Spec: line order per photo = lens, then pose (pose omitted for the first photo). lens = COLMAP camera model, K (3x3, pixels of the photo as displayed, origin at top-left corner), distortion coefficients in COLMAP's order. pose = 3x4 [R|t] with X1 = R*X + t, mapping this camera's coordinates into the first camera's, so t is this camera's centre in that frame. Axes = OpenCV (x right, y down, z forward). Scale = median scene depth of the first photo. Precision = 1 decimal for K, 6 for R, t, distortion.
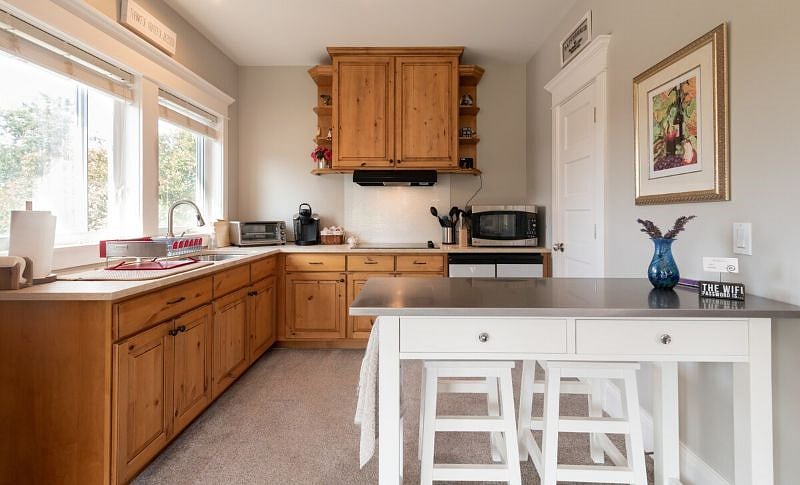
lens RADIAL K [[376.7, 0, 402.0], [0, 376.7, 208.6], [0, 0, 1]] dist [-0.000477, -0.000088]
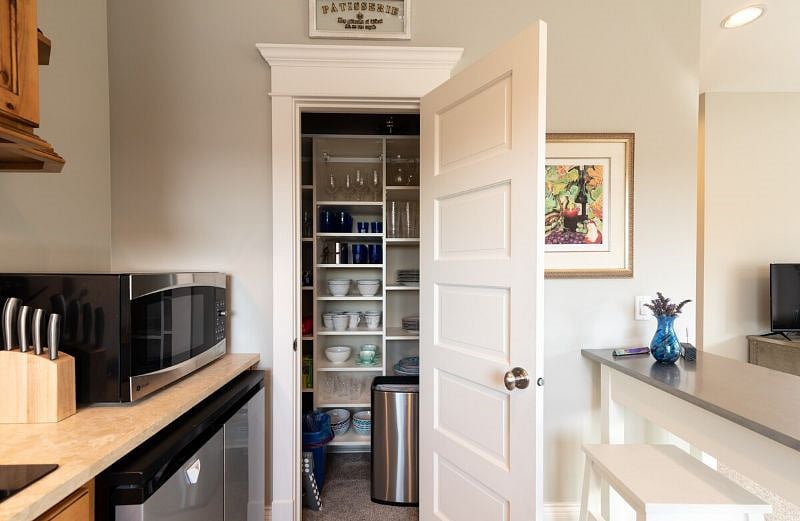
lens RADIAL K [[355.3, 0, 400.6], [0, 355.3, 274.5], [0, 0, 1]] dist [0.001174, 0.000009]
pose [[-0.049867, -0.014454, 0.998651, -0.120064], [-0.016041, 0.999778, 0.013670, -0.016256], [-0.998627, -0.015338, -0.050088, 0.798456]]
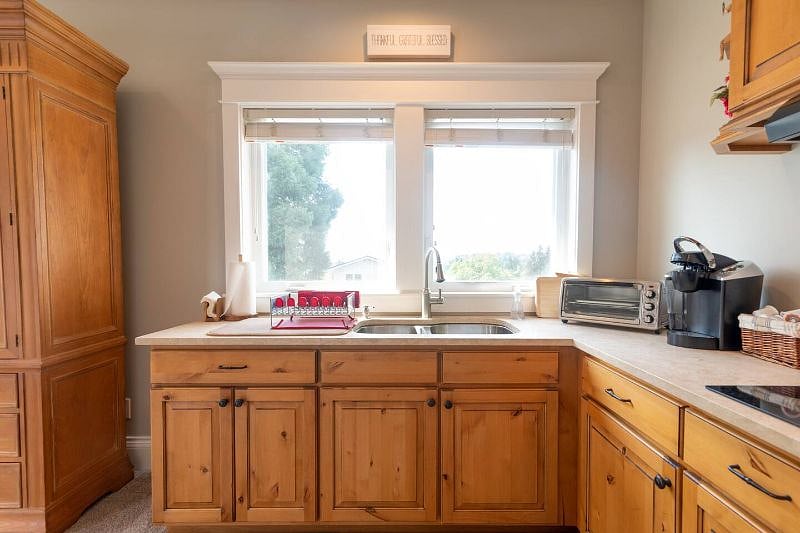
lens RADIAL K [[368.9, 0, 400.0], [0, 368.9, 266.5], [0, 0, 1]] dist [0.002210, 0.000309]
pose [[0.018327, 0.012083, -0.999759, 0.130198], [0.012550, 0.999845, 0.012314, 0.008195], [0.999753, -0.012773, 0.018173, 0.764092]]
